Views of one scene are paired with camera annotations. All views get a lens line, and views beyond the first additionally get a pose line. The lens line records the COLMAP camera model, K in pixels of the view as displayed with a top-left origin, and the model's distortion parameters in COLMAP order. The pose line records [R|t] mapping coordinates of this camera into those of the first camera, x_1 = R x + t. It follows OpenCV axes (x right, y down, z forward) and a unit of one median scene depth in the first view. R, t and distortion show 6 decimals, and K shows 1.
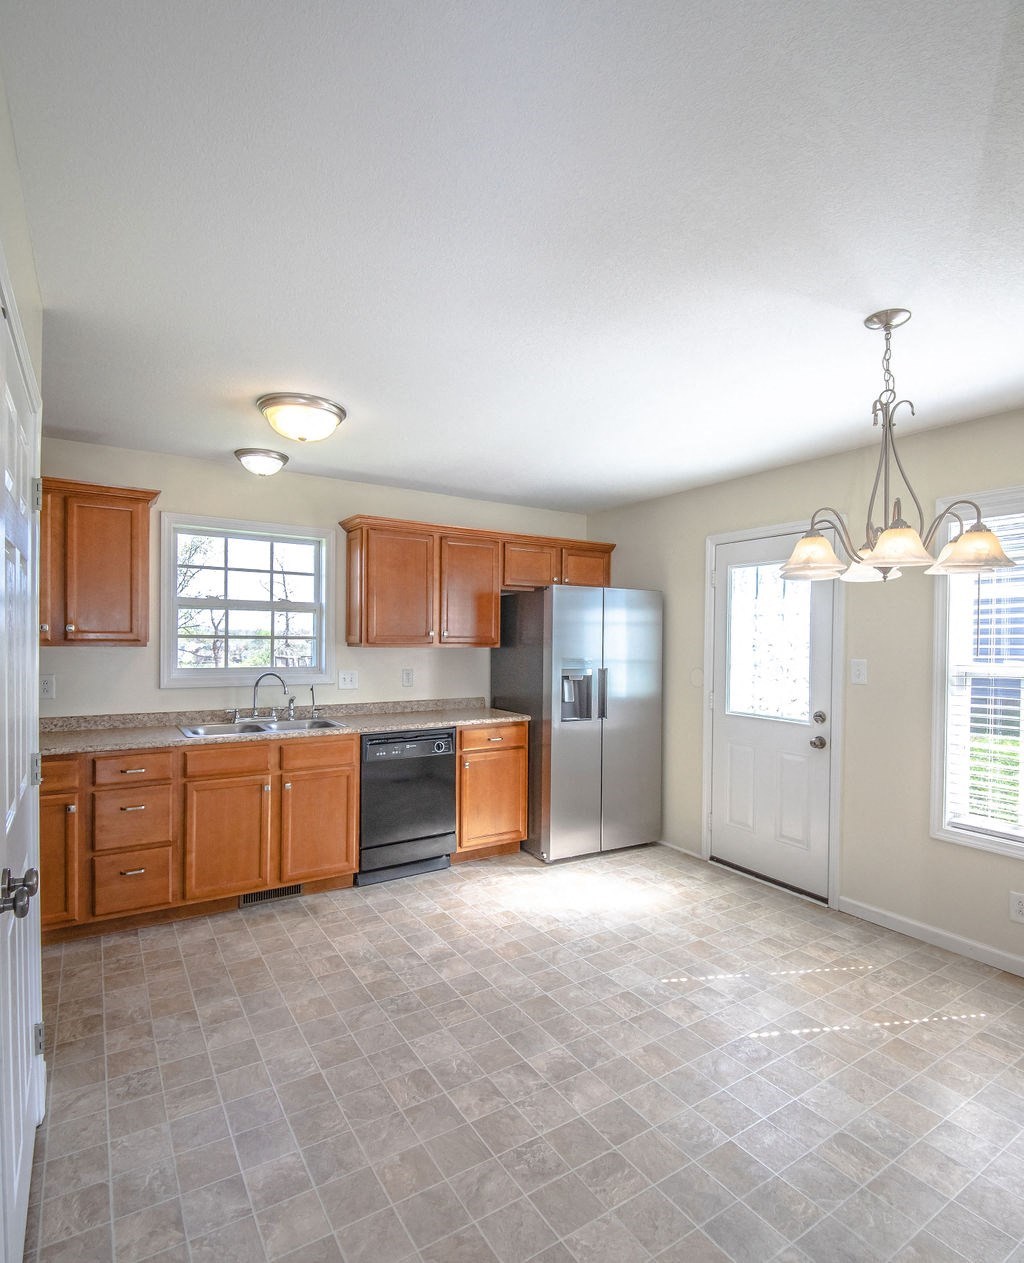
lens RADIAL K [[655.0, 0, 509.6], [0, 655.0, 643.3], [0, 0, 1]] dist [0.020023, -0.004336]
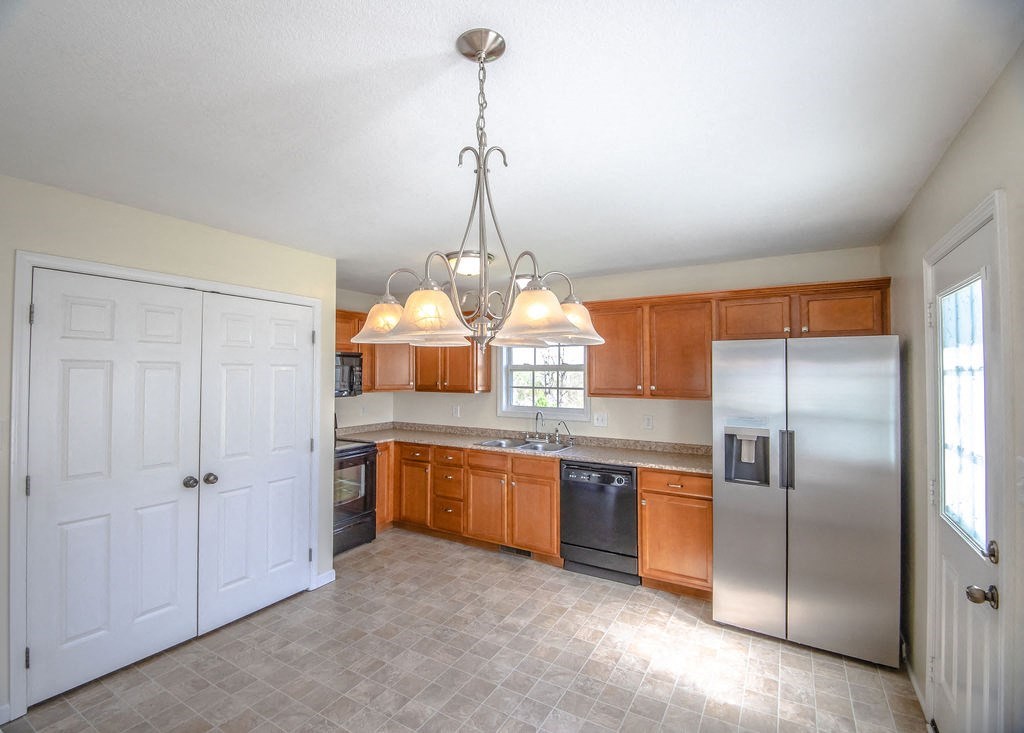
lens RADIAL K [[471.2, 0, 494.8], [0, 471.2, 368.9], [0, 0, 1]] dist [0.010250, -0.003971]
pose [[0.444017, -0.019346, -0.895810, 0.622763], [-0.005593, 0.999688, -0.024362, -0.029474], [0.896001, 0.015828, 0.443770, 0.428025]]
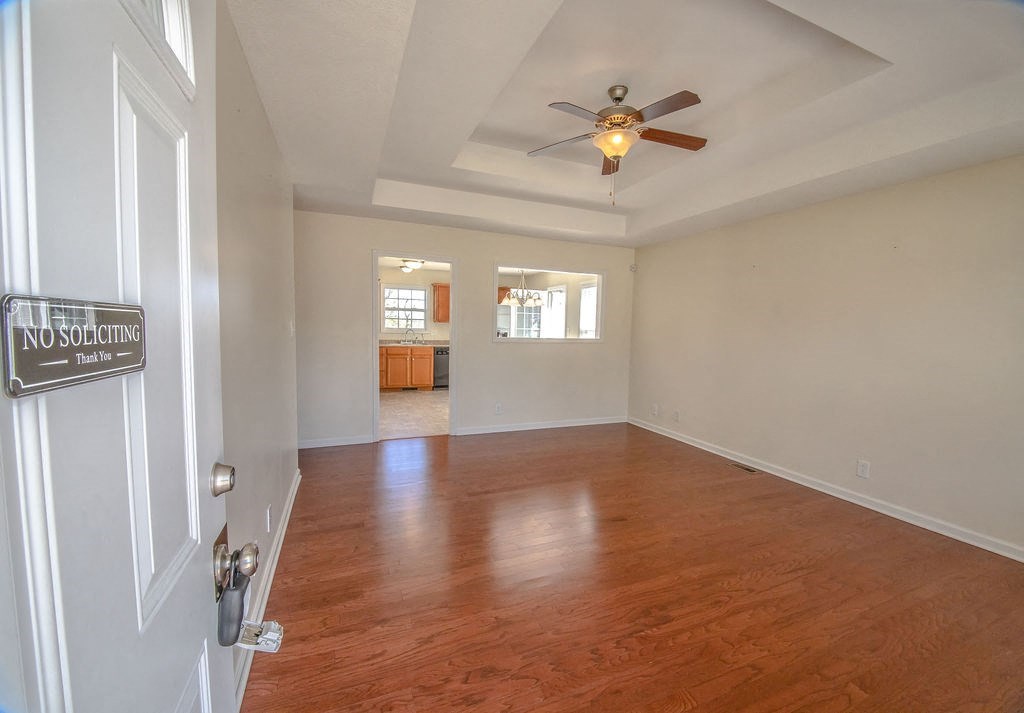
lens RADIAL K [[425.0, 0, 527.1], [0, 425.0, 363.8], [0, 0, 1]] dist [-0.001851, -0.000888]
pose [[0.987987, 0.024815, -0.152532, 0.617819], [-0.013484, 0.997102, 0.074873, 0.053030], [0.153948, -0.071917, 0.985458, -1.176098]]
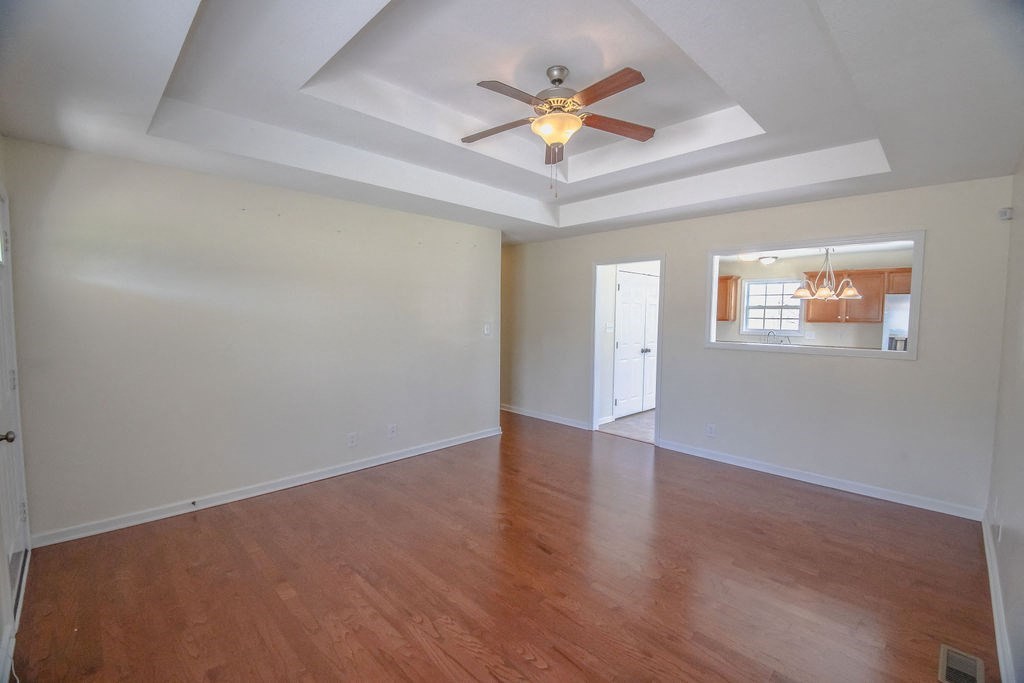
lens RADIAL K [[451.0, 0, 507.6], [0, 451.0, 342.0], [0, 0, 1]] dist [0.002941, -0.000306]
pose [[0.200200, 0.045736, -0.978687, 1.414544], [-0.019316, 0.998900, 0.042730, 0.033498], [0.979565, 0.010350, 0.200863, -0.559442]]
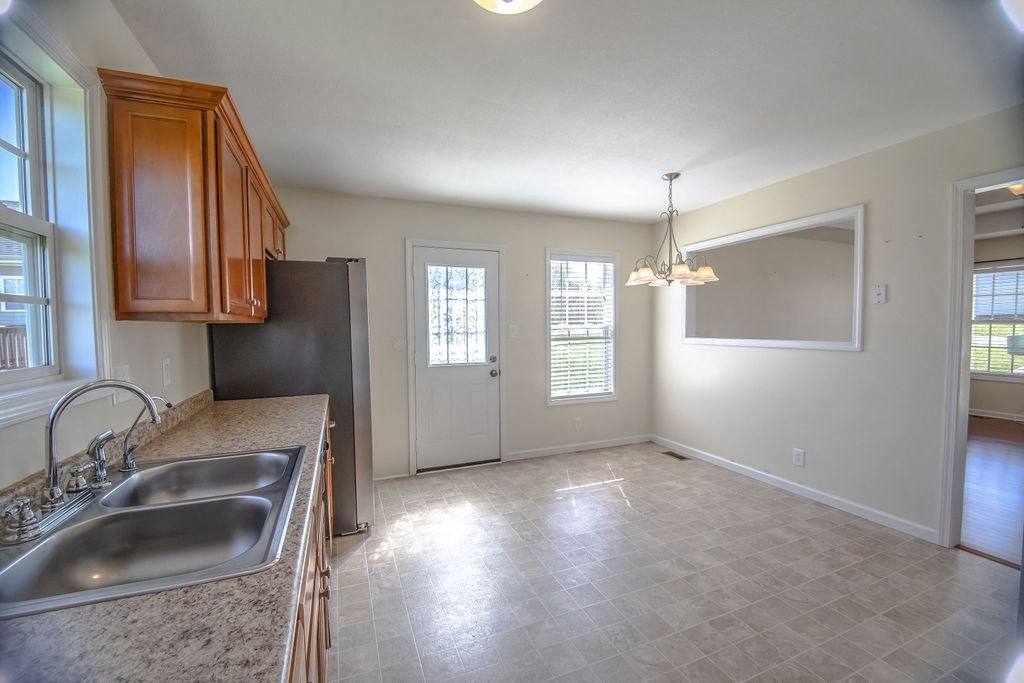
lens RADIAL K [[422.5, 0, 509.1], [0, 422.5, 342.6], [0, 0, 1]] dist [-0.000905, -0.000308]
pose [[0.175230, -0.054046, 0.983043, -0.608031], [0.021887, 0.998459, 0.050992, 0.012926], [-0.984284, 0.012581, 0.176143, 0.742953]]
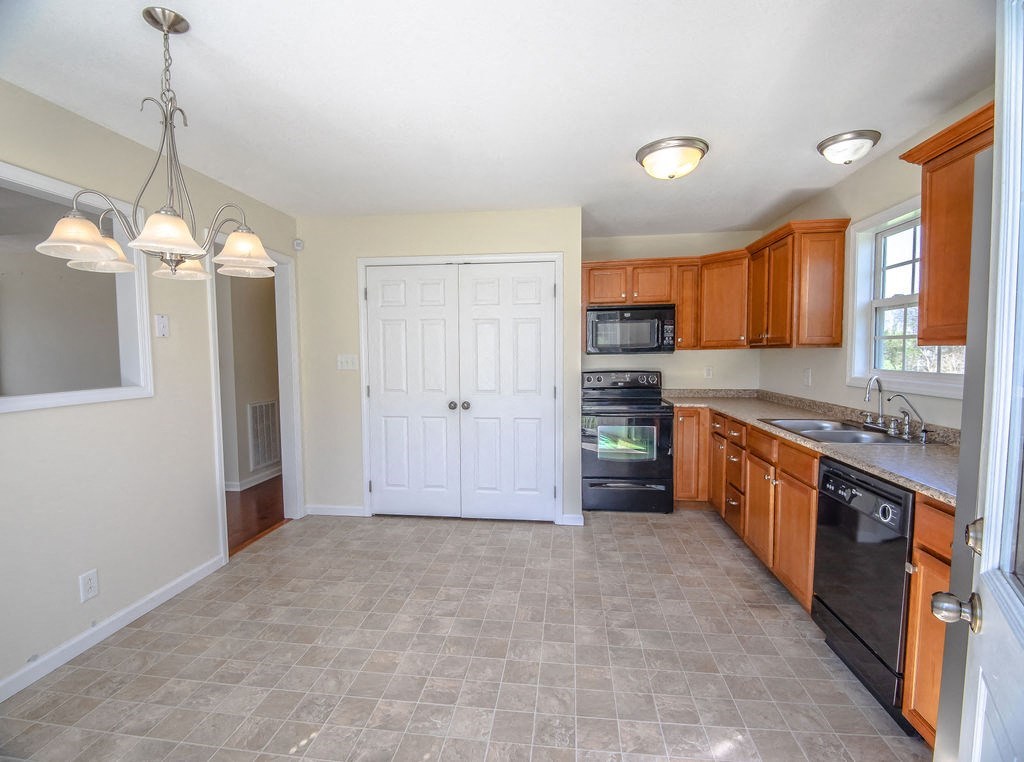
lens RADIAL K [[480.5, 0, 511.4], [0, 480.5, 381.3], [0, 0, 1]] dist [0.001362, -0.001178]
pose [[-0.630825, 0.041084, -0.774836, 0.471373], [-0.006673, 0.998273, 0.058363, 0.017150], [0.775896, 0.041987, -0.629462, 1.082075]]
